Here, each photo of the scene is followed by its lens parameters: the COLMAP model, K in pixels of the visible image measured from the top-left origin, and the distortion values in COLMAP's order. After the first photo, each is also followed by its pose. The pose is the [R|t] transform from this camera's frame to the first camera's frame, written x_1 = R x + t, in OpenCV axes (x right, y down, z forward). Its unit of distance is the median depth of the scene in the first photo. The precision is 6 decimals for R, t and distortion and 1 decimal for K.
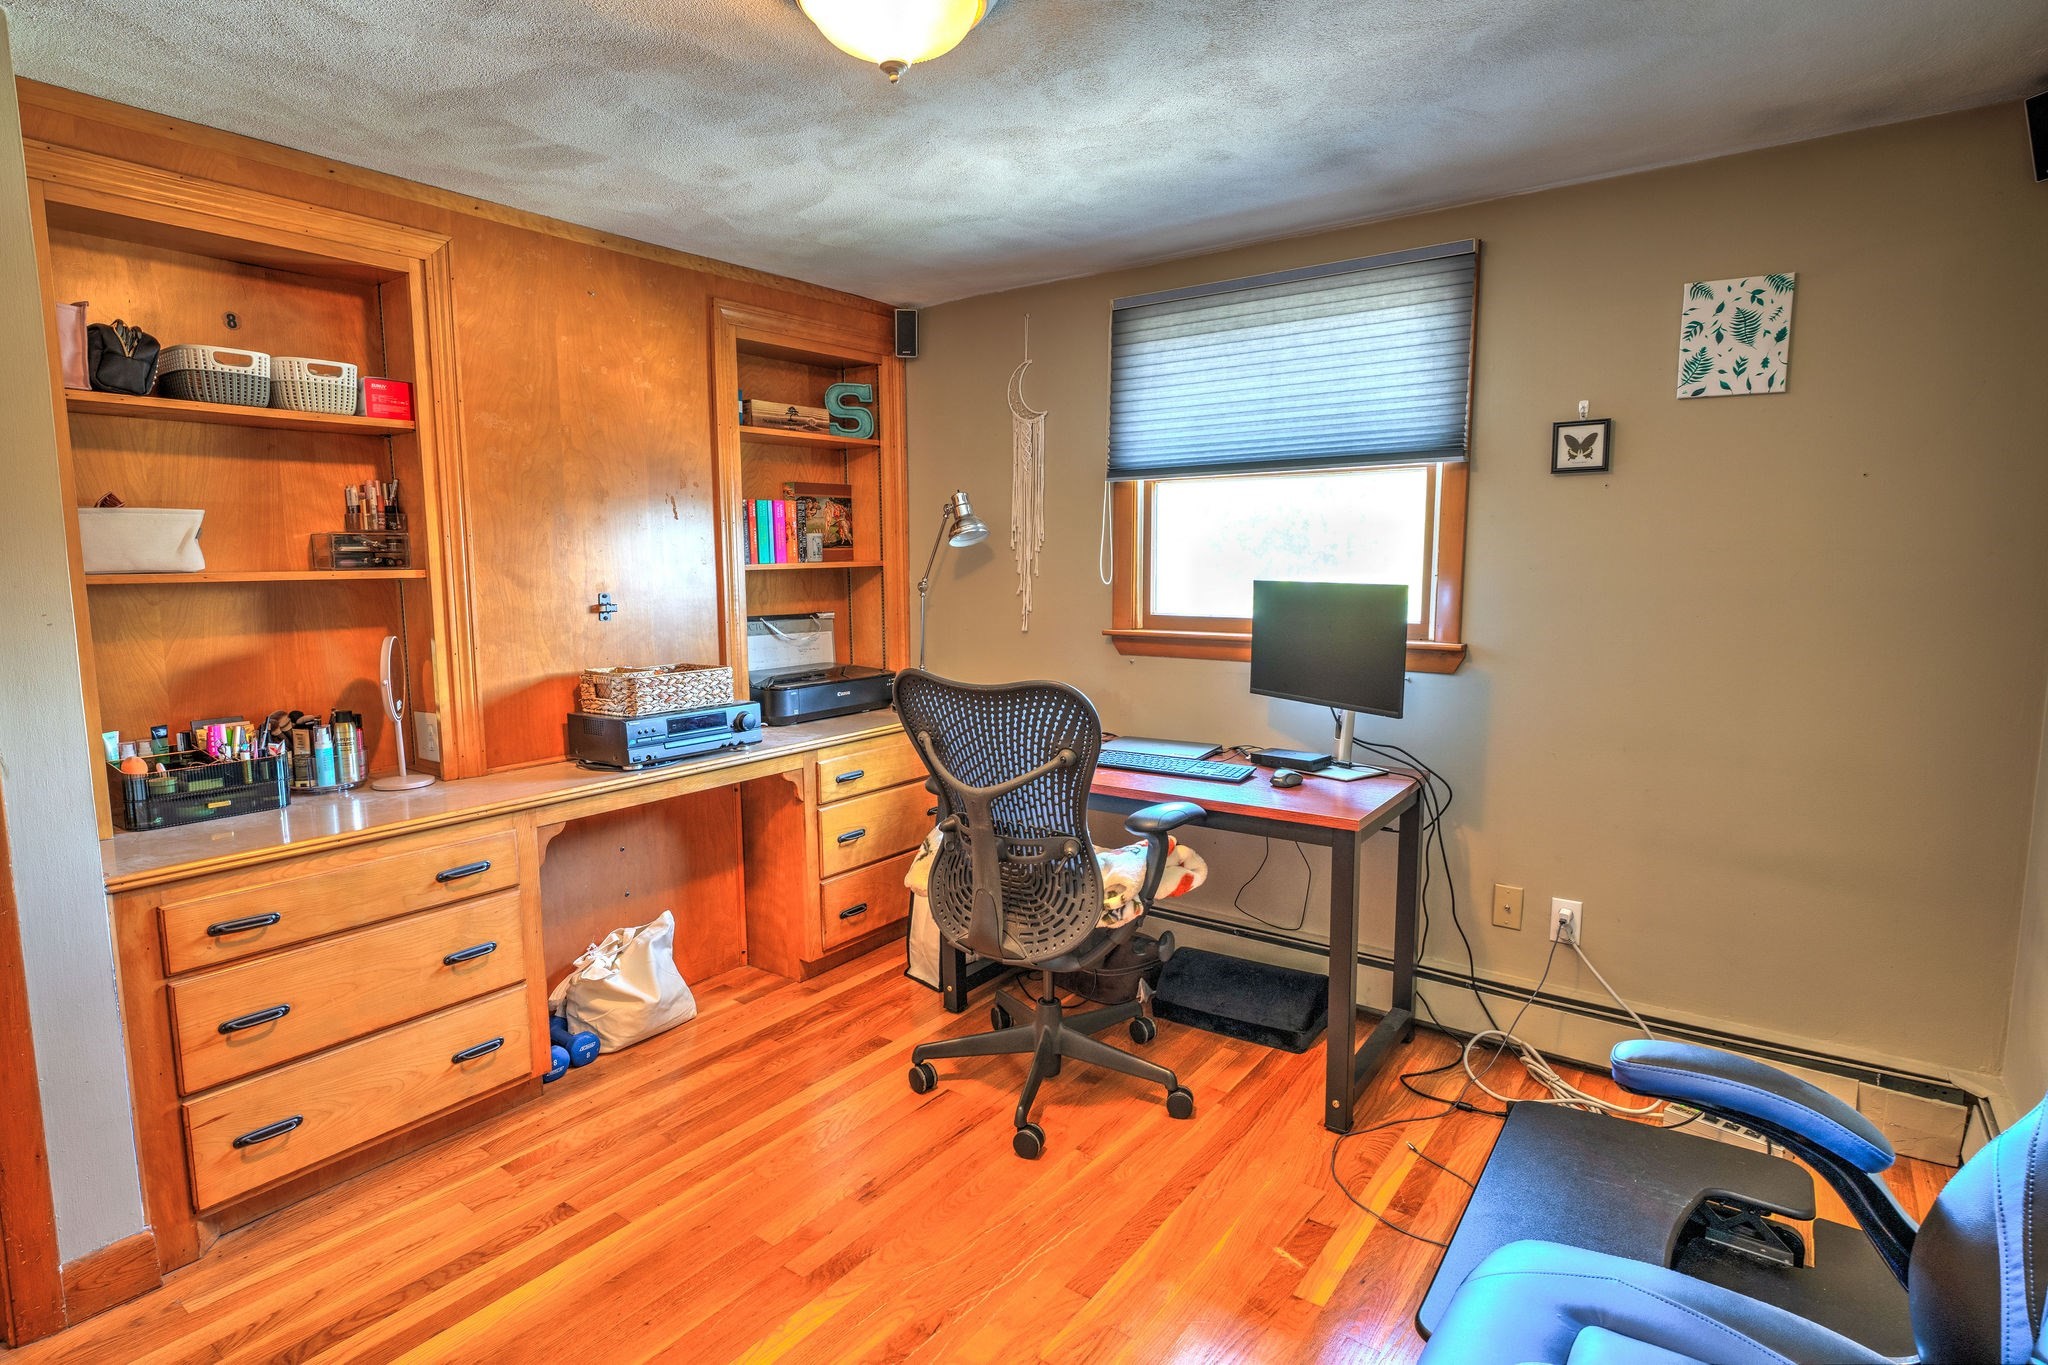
lens RADIAL K [[1030.0, 0, 1021.5], [0, 1030.0, 681.5], [0, 0, 1]] dist [-0.001824, -0.000121]
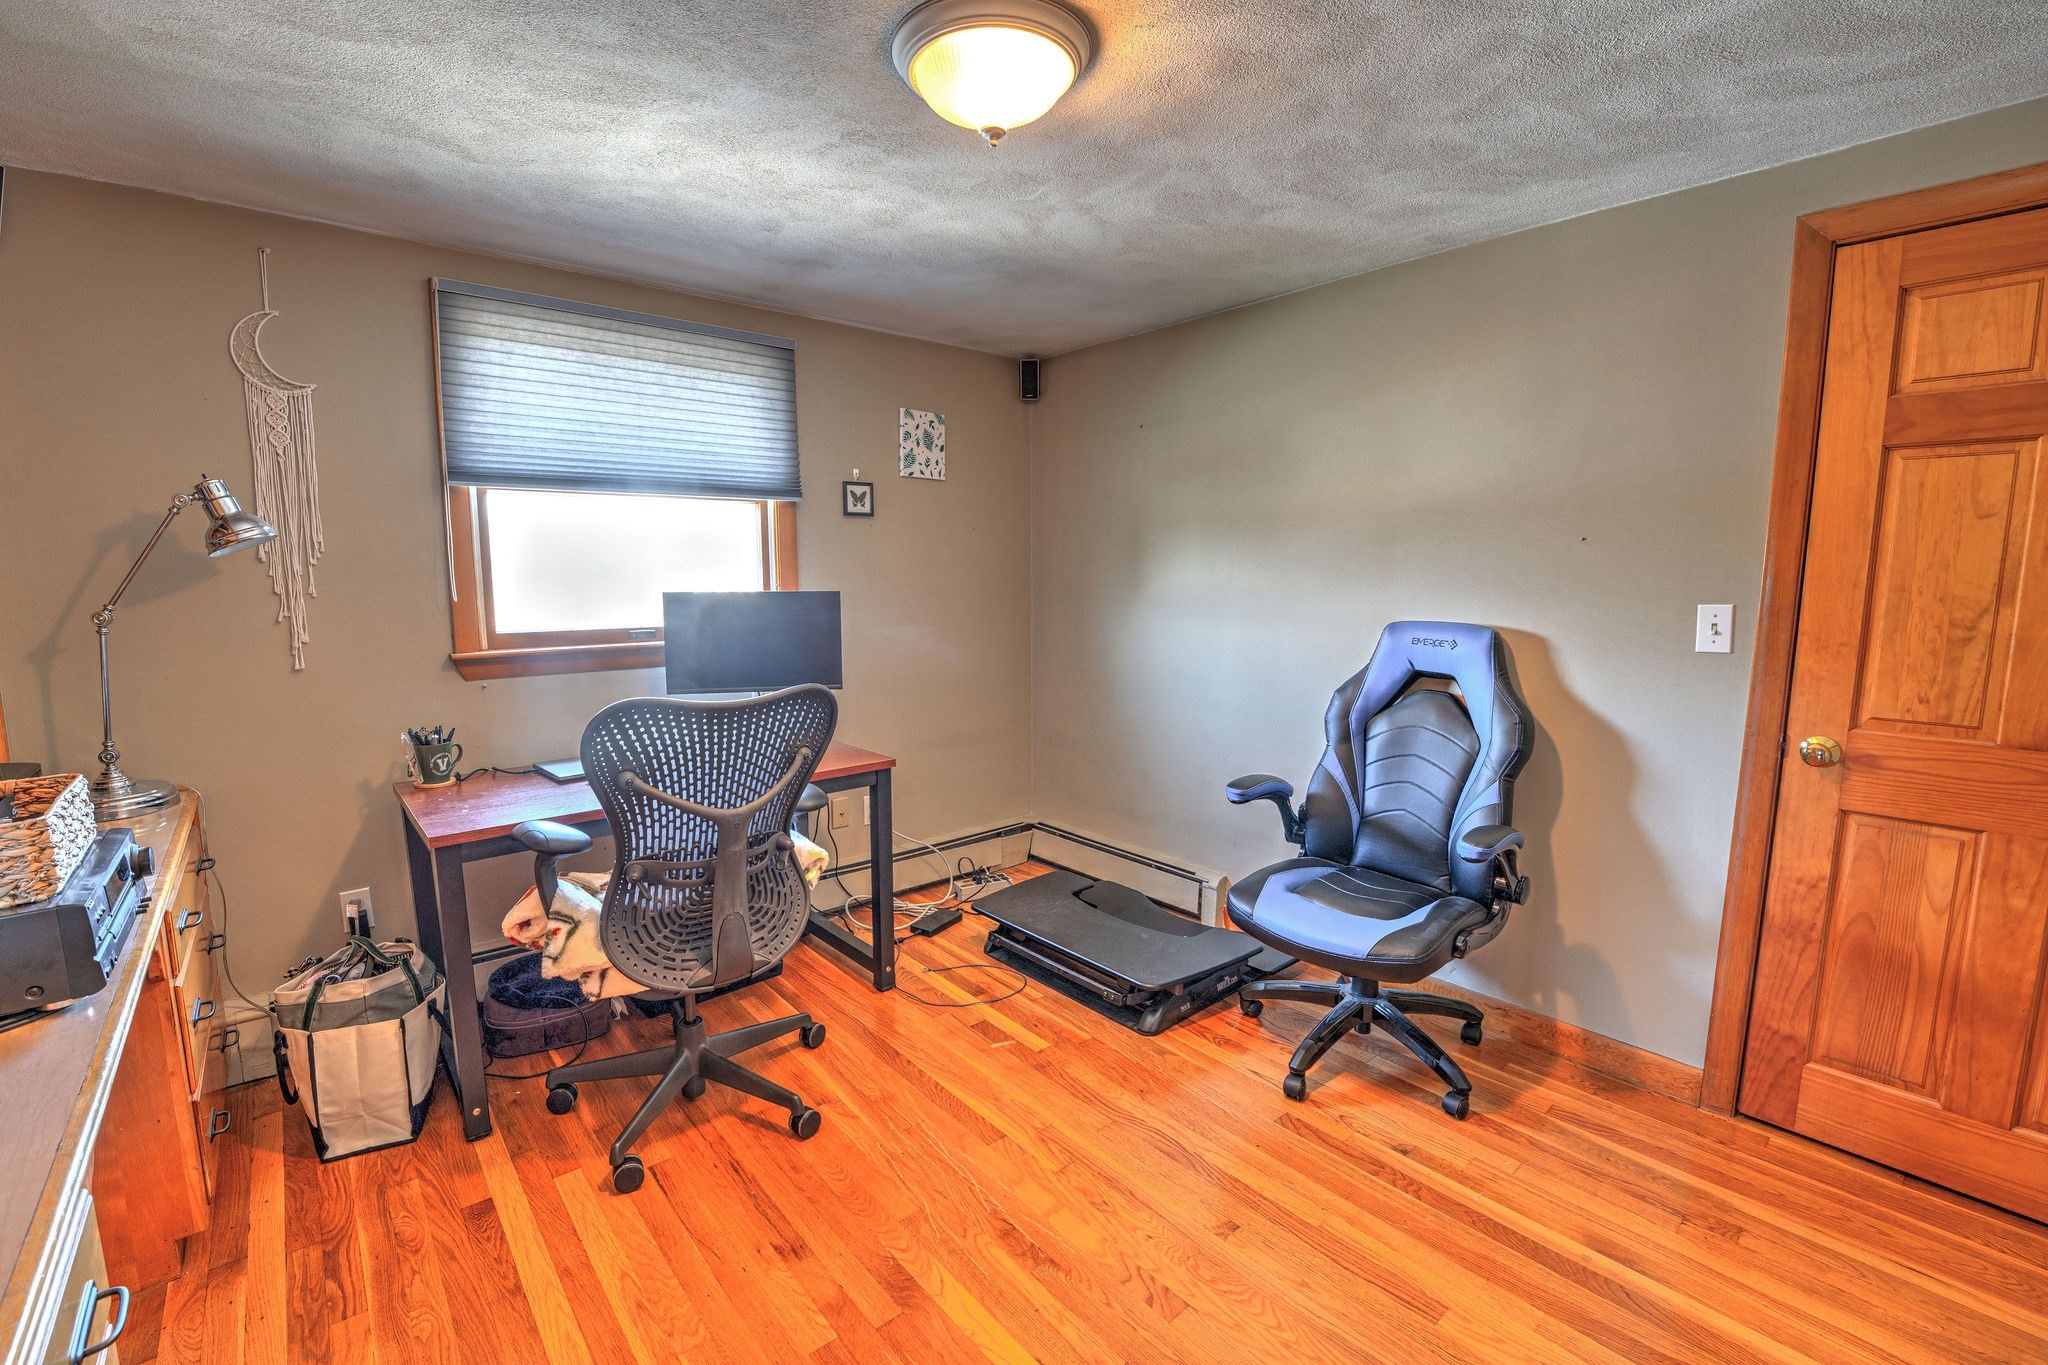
lens RADIAL K [[849.7, 0, 1012.7], [0, 849.7, 682.8], [0, 0, 1]] dist [-0.026074, 0.000675]
pose [[0.256017, -0.123073, 0.958806, -0.638692], [0.115383, 0.988662, 0.096096, -0.053329], [-0.959761, 0.086028, 0.267315, 0.468273]]
